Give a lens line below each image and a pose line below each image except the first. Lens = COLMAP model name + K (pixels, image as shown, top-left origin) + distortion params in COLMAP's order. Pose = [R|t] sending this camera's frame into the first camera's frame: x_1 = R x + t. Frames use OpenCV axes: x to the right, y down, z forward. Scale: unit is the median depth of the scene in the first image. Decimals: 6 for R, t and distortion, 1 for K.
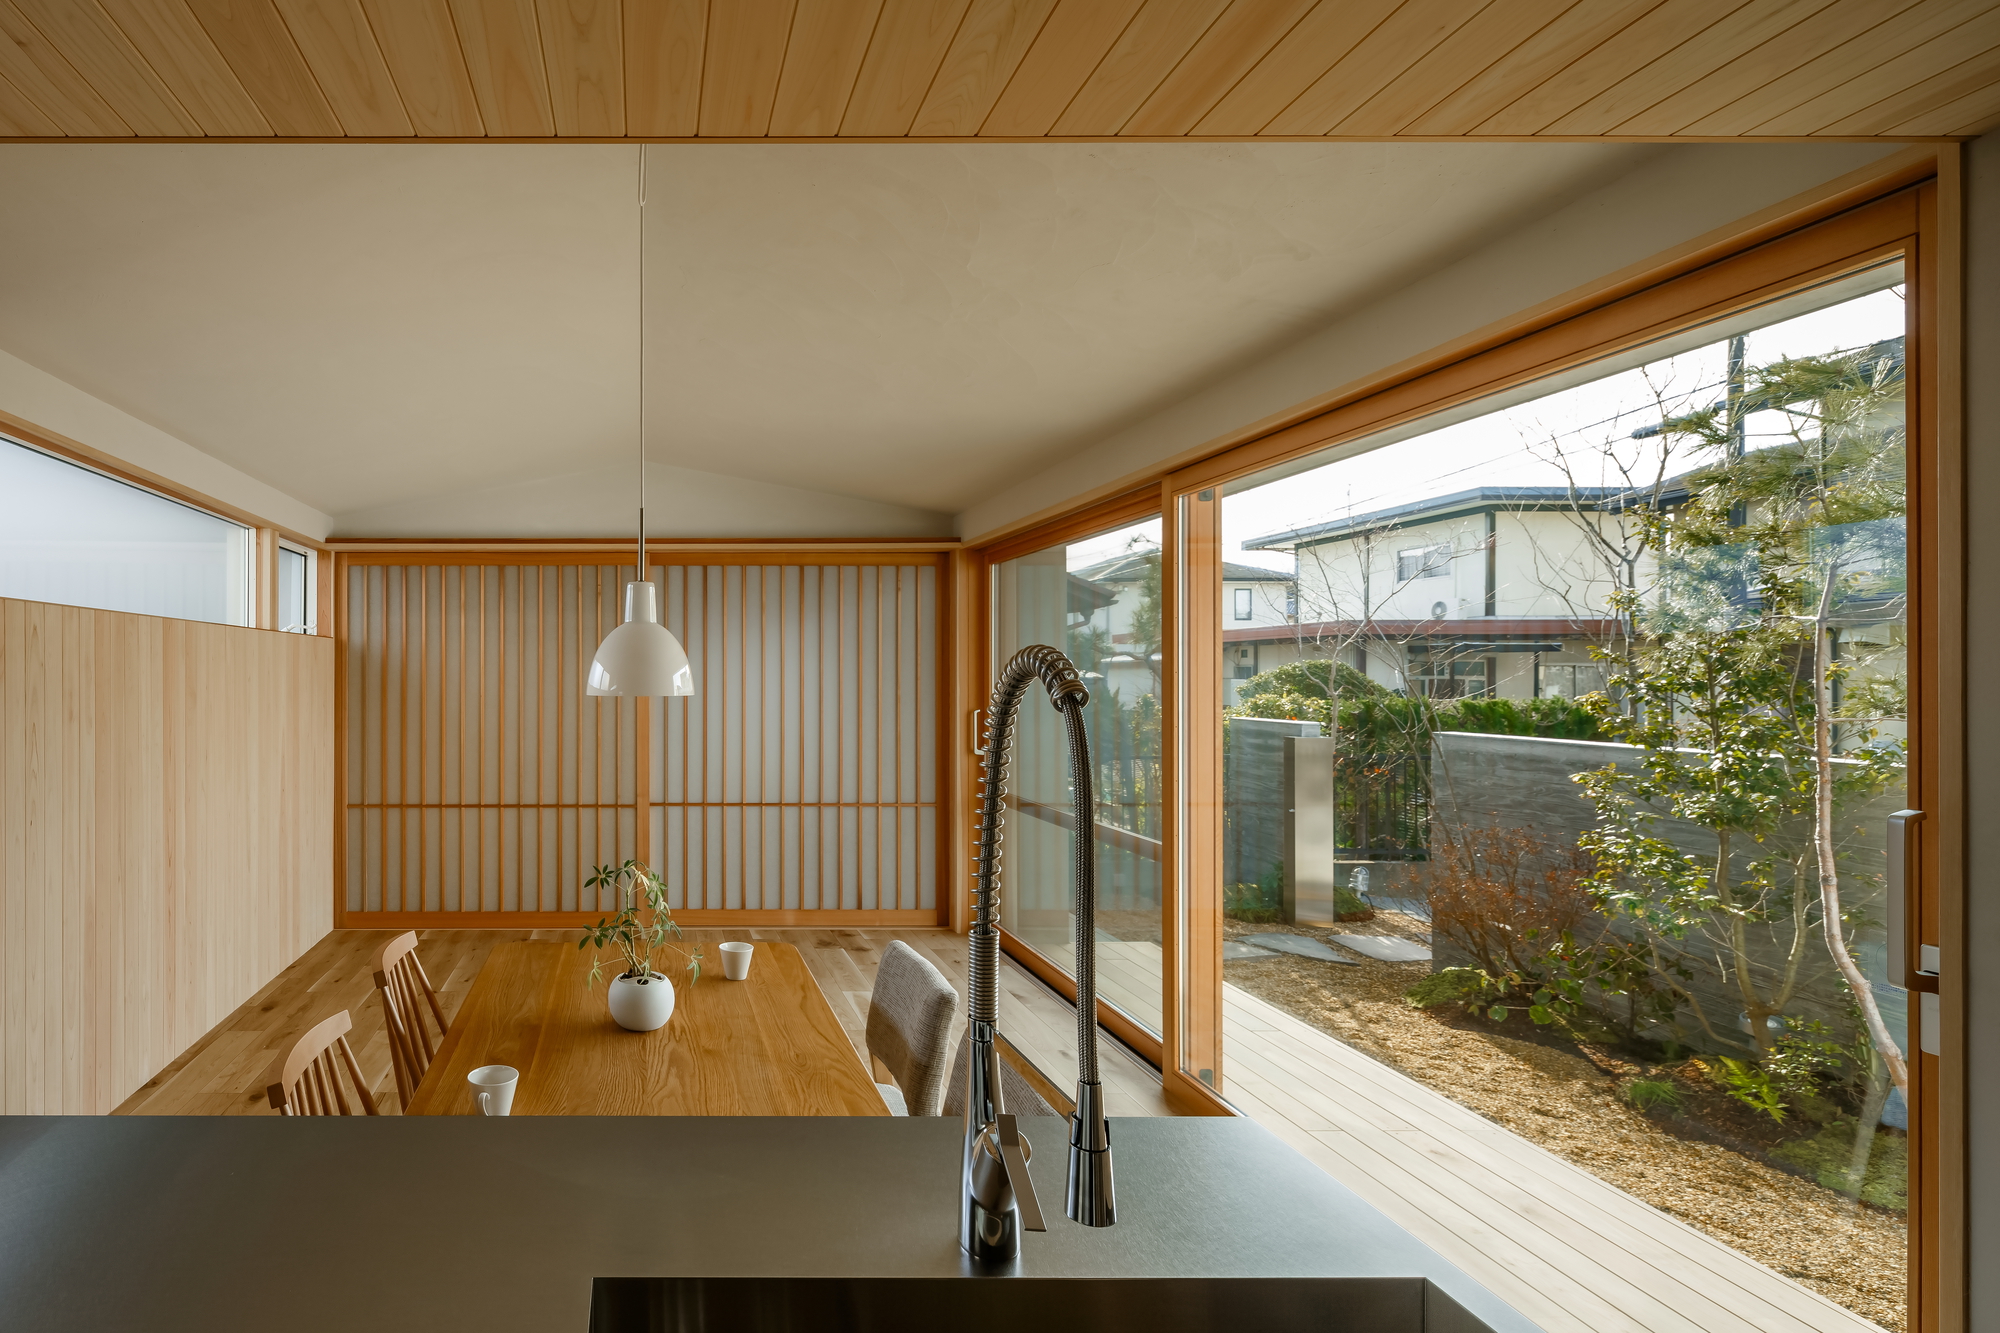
lens RADIAL K [[1117.5, 0, 790.7], [0, 1117.5, 664.2], [0, 0, 1]] dist [-0.020933, -0.000251]
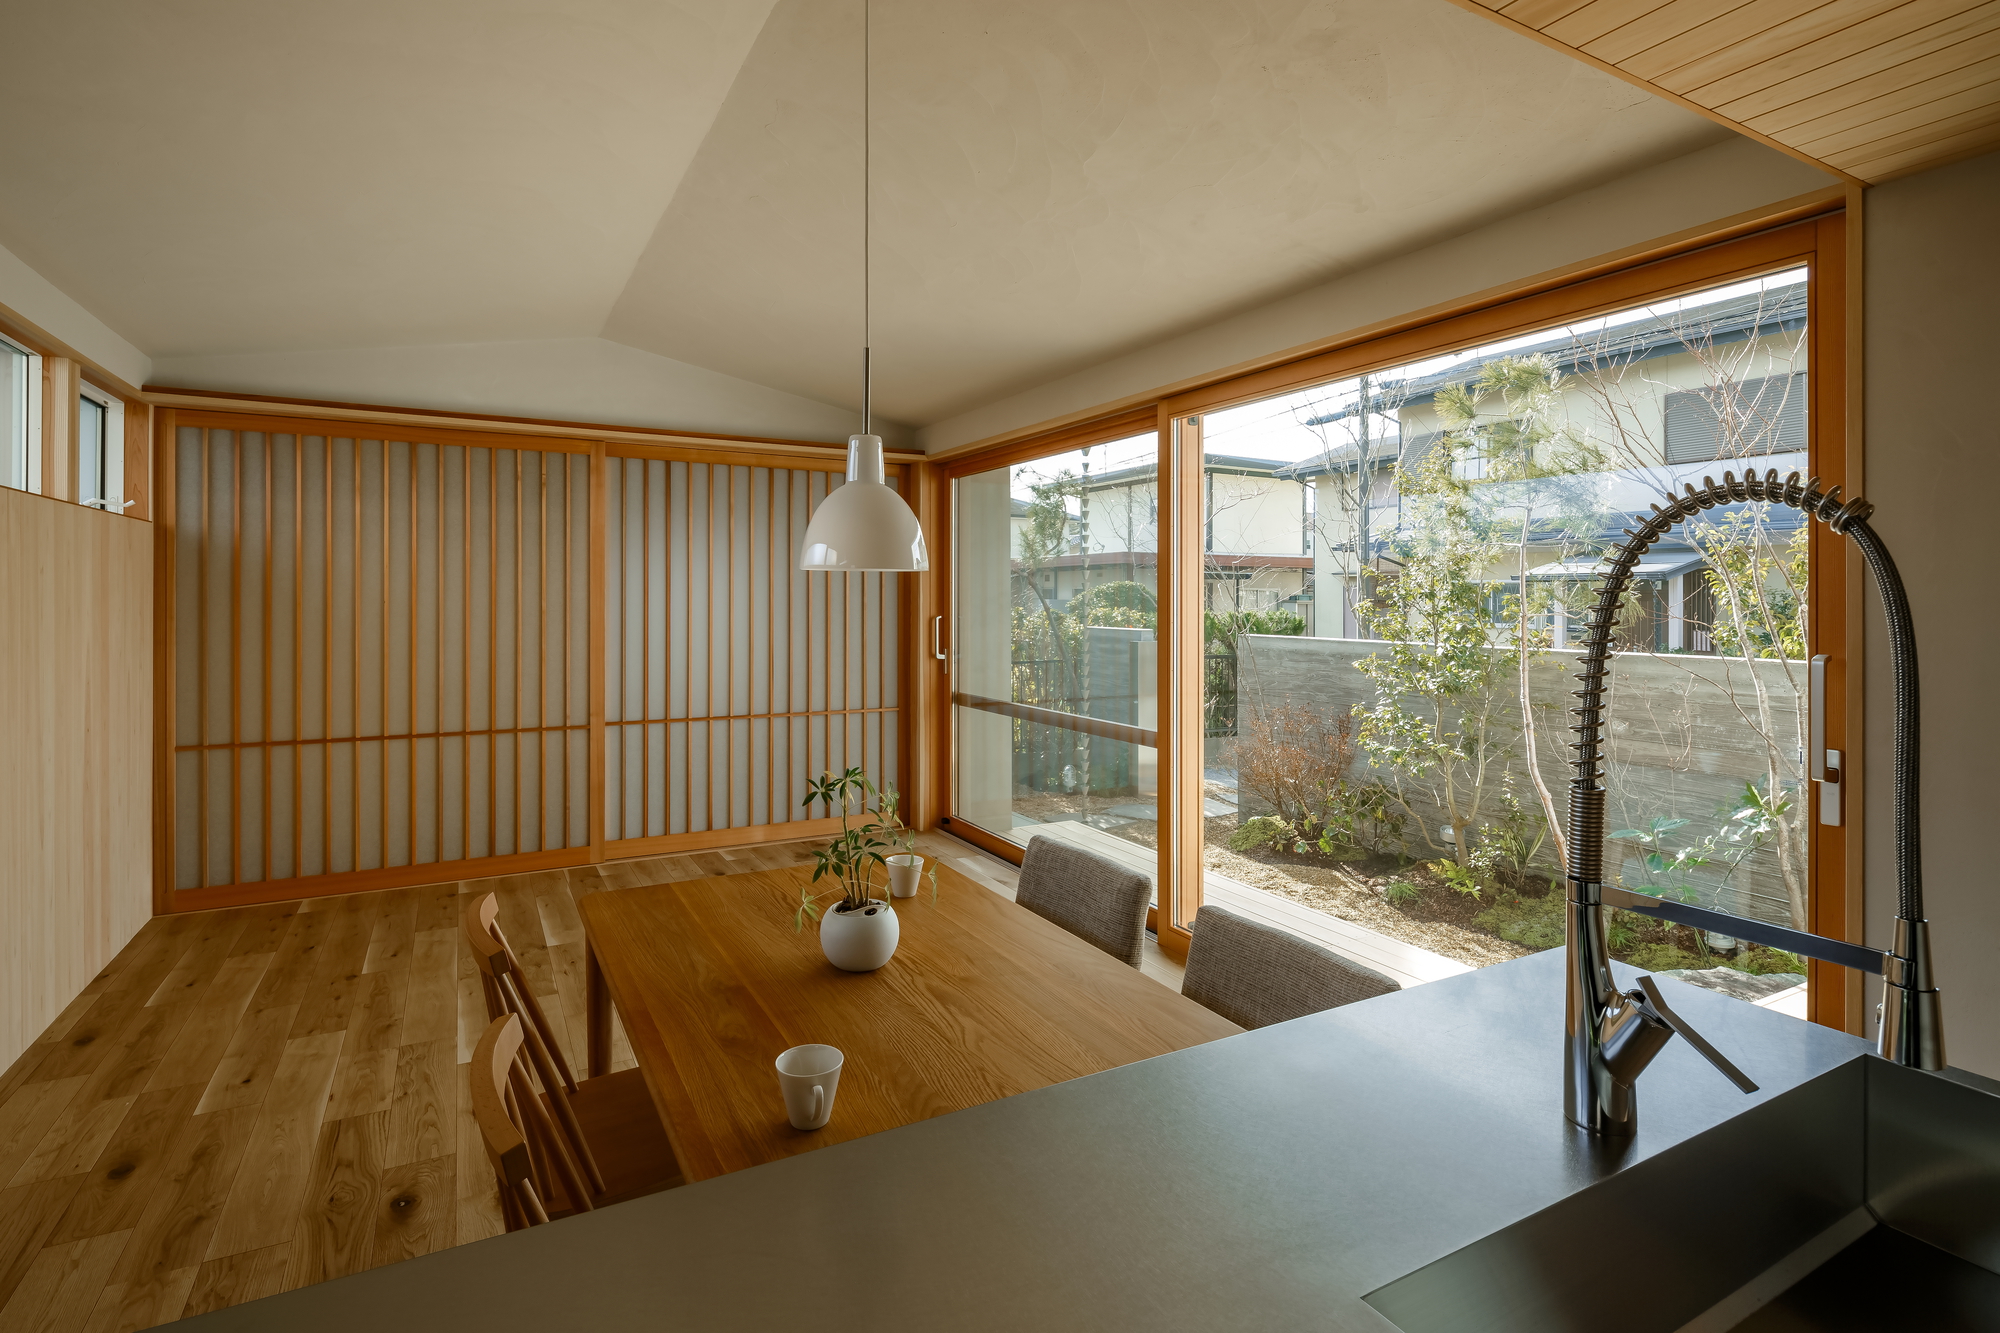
lens RADIAL K [[959.2, 0, 976.3], [0, 959.2, 613.1], [0, 0, 1]] dist [-0.014819, -0.000686]
pose [[0.879611, -0.002238, 0.475688, -0.230502], [-0.001428, 0.999972, 0.007346, 0.031299], [-0.475691, -0.007141, 0.879583, 0.188915]]
